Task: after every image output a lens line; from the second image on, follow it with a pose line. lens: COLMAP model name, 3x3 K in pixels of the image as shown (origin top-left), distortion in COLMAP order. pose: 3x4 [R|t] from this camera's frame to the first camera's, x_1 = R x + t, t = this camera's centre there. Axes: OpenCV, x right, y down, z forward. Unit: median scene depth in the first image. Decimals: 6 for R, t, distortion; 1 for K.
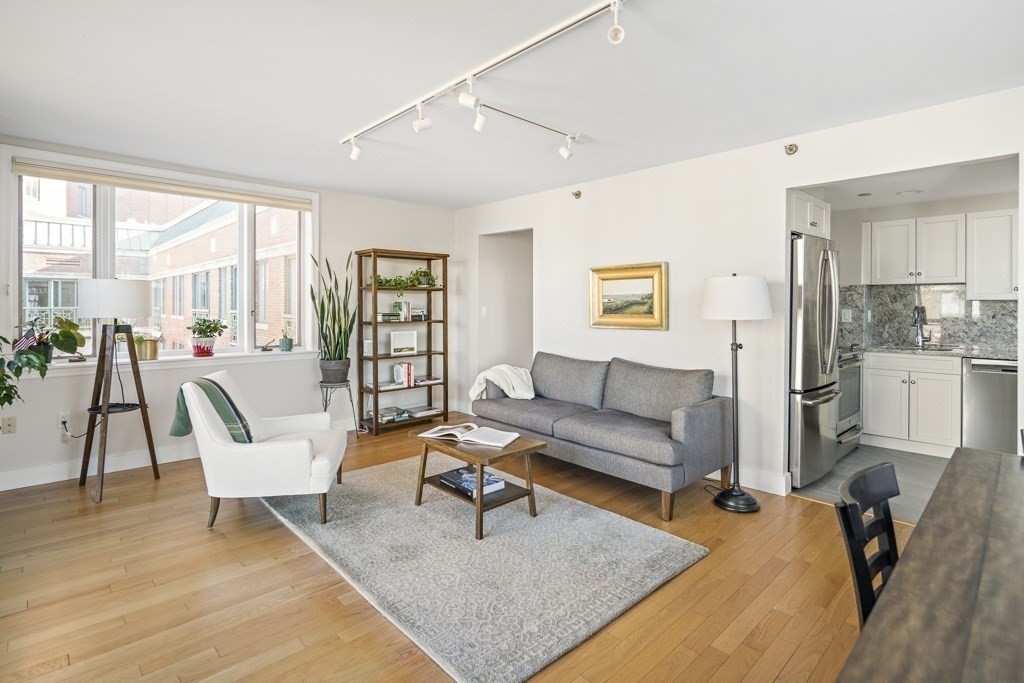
lens RADIAL K [[502.0, 0, 503.5], [0, 502.0, 306.8], [0, 0, 1]] dist [0.001637, -0.004477]
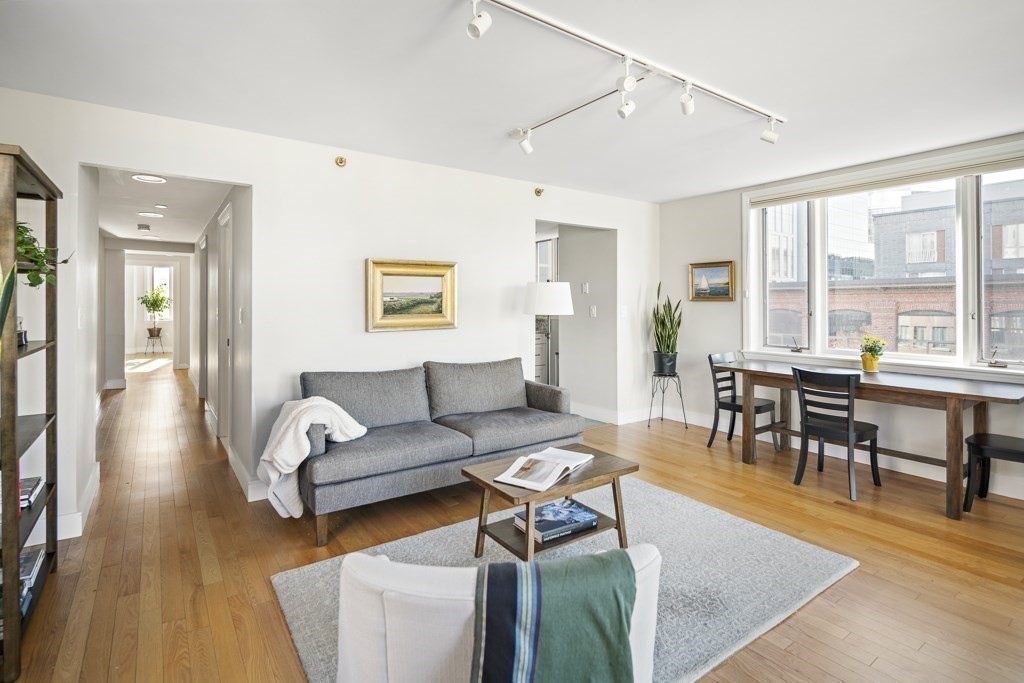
lens RADIAL K [[502.0, 0, 508.4], [0, 502.0, 301.9], [0, 0, 1]] dist [0.001637, -0.004477]
pose [[0.134868, 0.000075, 0.990864, -0.631524], [0.005550, 0.999984, -0.000831, -0.005602], [-0.990848, 0.005612, 0.134865, 0.688986]]
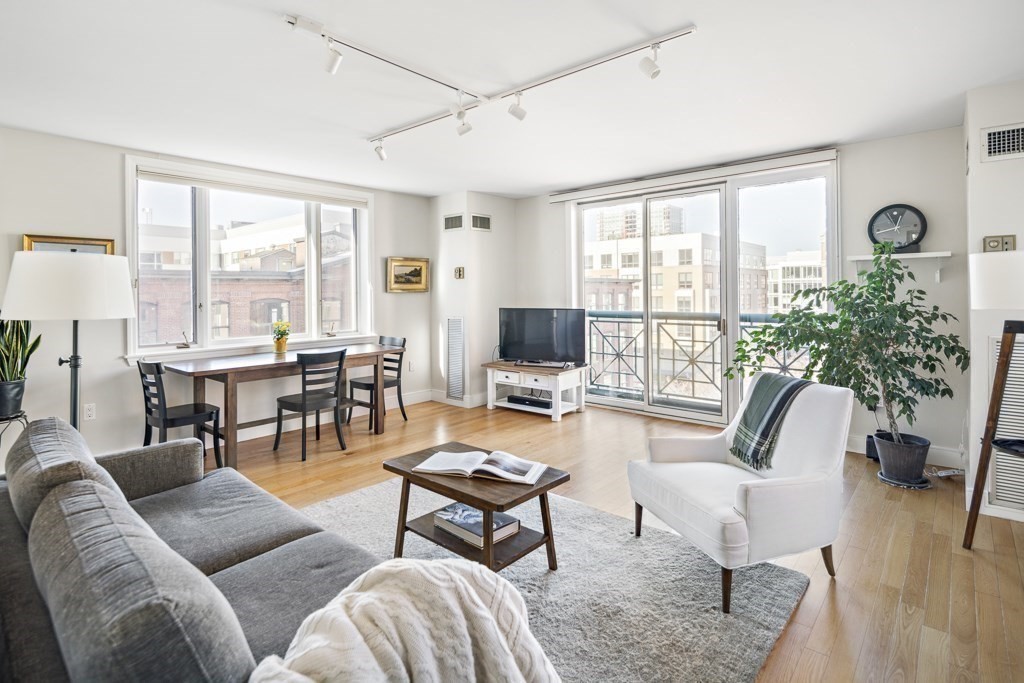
lens RADIAL K [[502.0, 0, 515.2], [0, 502.0, 294.8], [0, 0, 1]] dist [0.001637, -0.004477]
pose [[-0.994190, 0.007787, -0.107361, -0.033582], [0.006555, 0.999909, 0.011820, -0.007671], [0.107443, 0.011047, -0.994150, 1.262772]]
